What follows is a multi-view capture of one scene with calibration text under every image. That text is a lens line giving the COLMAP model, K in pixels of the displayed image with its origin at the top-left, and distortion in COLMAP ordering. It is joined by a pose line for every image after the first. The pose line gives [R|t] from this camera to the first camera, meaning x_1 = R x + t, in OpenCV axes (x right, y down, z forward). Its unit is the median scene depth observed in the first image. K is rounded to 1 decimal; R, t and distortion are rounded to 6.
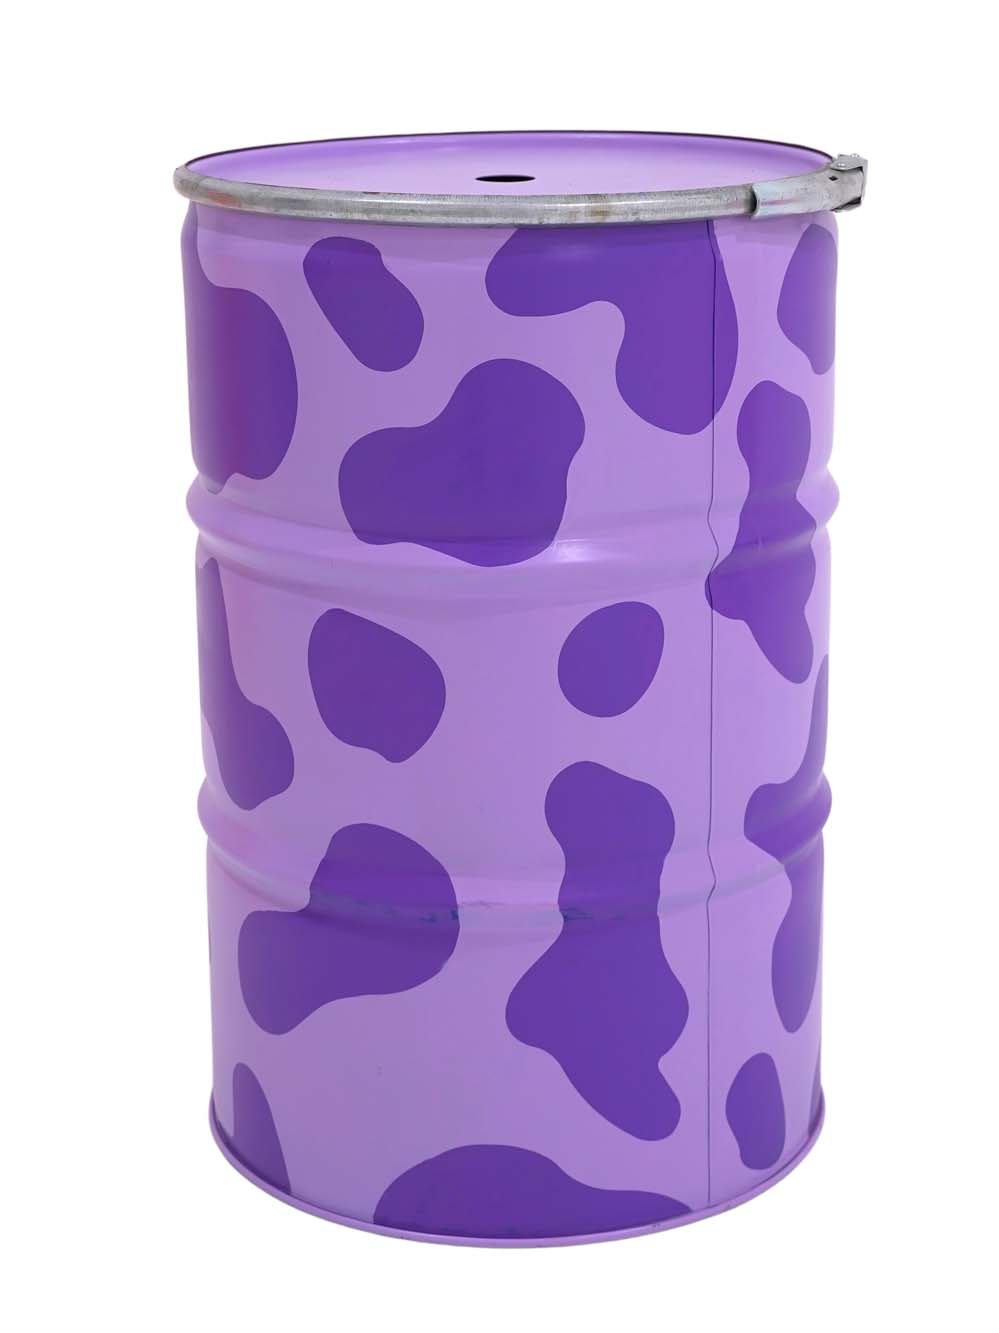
lens RADIAL K [[3196.0, 0, 503.7], [0, 3196.0, 663.6], [0, 0, 1]] dist [-0.375922, 0.000000]
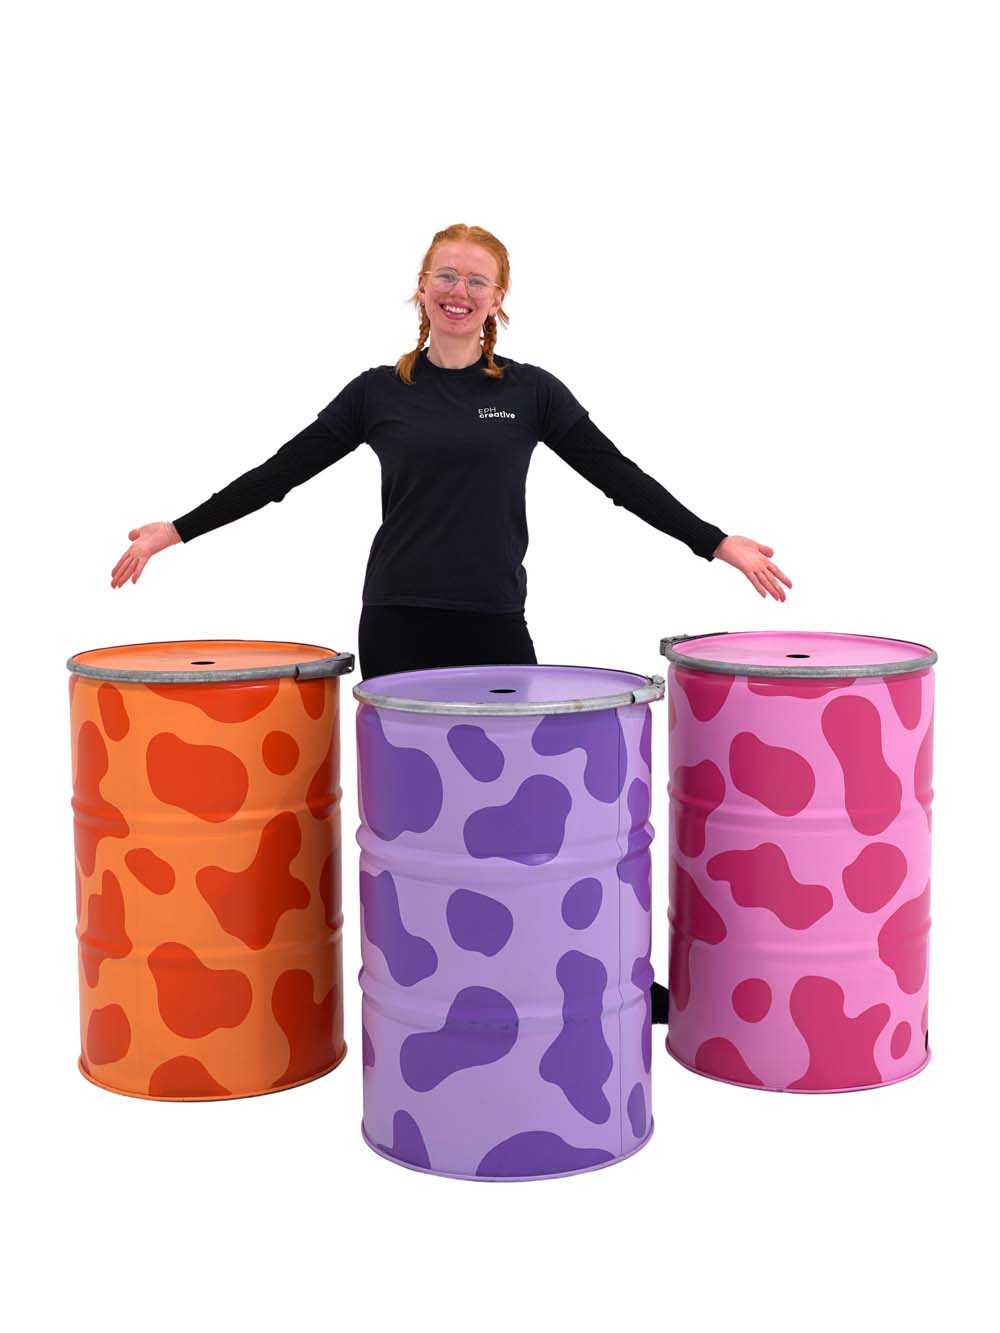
lens RADIAL K [[2276.5, 0, 509.0], [0, 2276.5, 668.0], [0, 0, 1]] dist [0.013523, 0.000000]
pose [[0.963703, -0.035038, 0.264668, -0.433467], [0.065297, 0.992176, -0.106409, 0.001280], [-0.258869, 0.119828, 0.958451, -0.545068]]
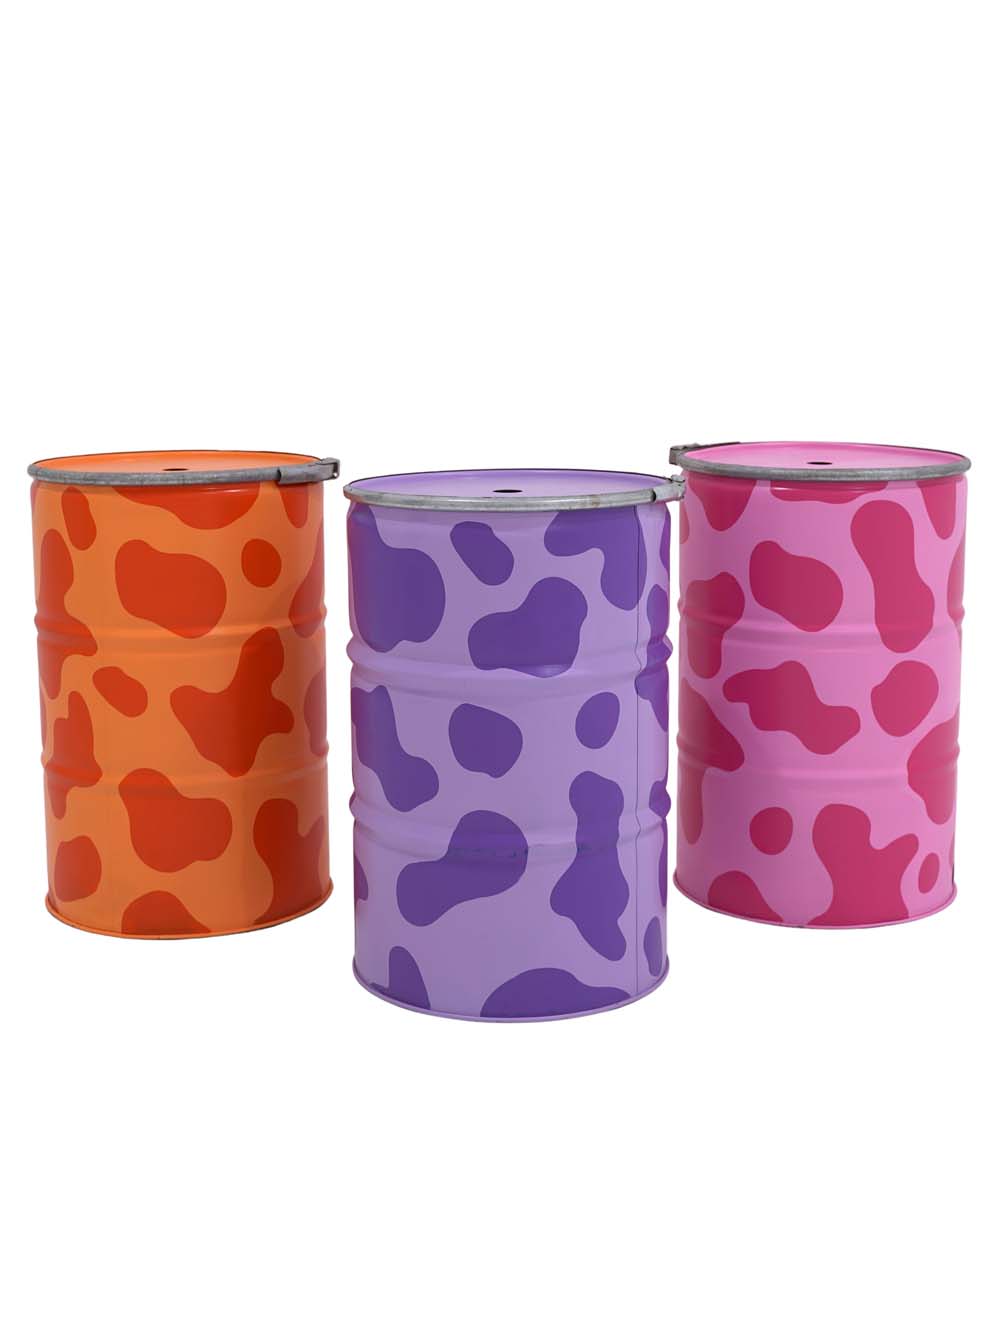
lens RADIAL K [[2214.0, 0, 503.9], [0, 2214.0, 677.5], [0, 0, 1]] dist [-0.054685, 0.000000]
pose [[0.958403, -0.050898, 0.280844, -0.419648], [0.066258, 0.996766, -0.045465, 0.031530], [-0.277622, 0.062182, 0.958676, -0.346614]]
